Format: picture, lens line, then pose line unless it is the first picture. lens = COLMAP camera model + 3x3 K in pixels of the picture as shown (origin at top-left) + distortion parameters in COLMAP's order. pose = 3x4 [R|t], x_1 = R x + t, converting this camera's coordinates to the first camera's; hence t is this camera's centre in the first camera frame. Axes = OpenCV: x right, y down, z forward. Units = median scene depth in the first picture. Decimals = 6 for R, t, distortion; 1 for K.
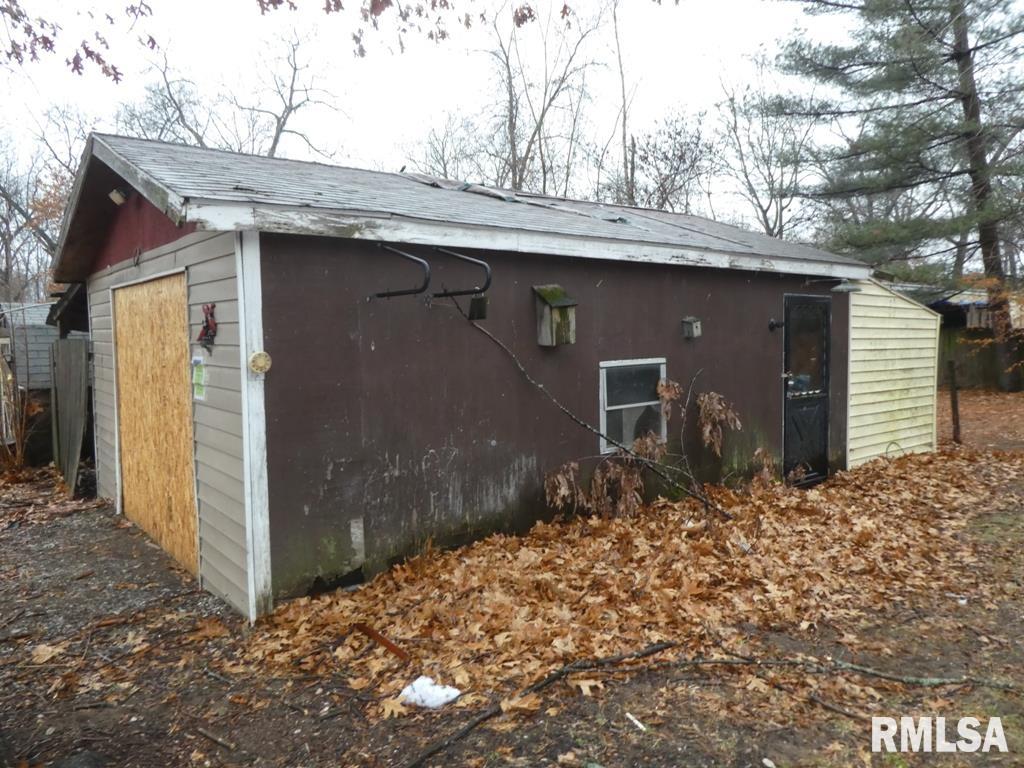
lens RADIAL K [[768.9, 0, 517.1], [0, 768.9, 383.6], [0, 0, 1]] dist [-0.038068, 0.012857]
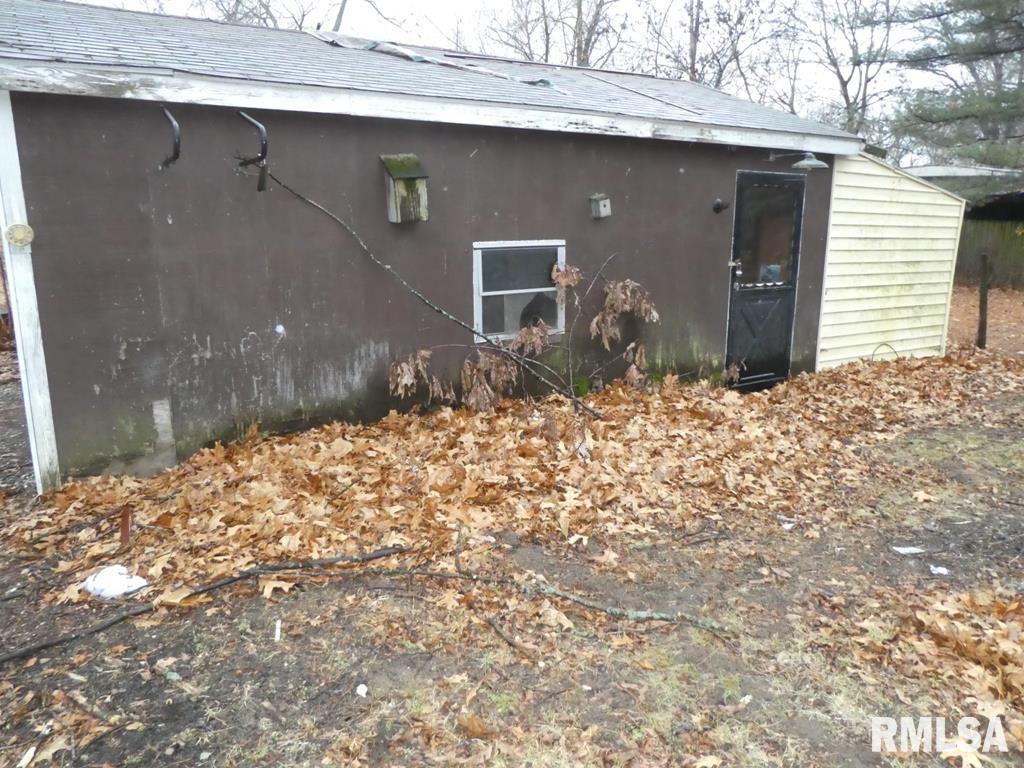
lens RADIAL K [[768.9, 0, 511.4], [0, 768.9, 394.9], [0, 0, 1]] dist [-0.038068, 0.012857]
pose [[0.992097, 0.043833, -0.117567, 0.303682], [-0.024147, 0.986178, 0.163917, 0.000164], [0.123127, -0.159783, 0.979443, 0.095055]]
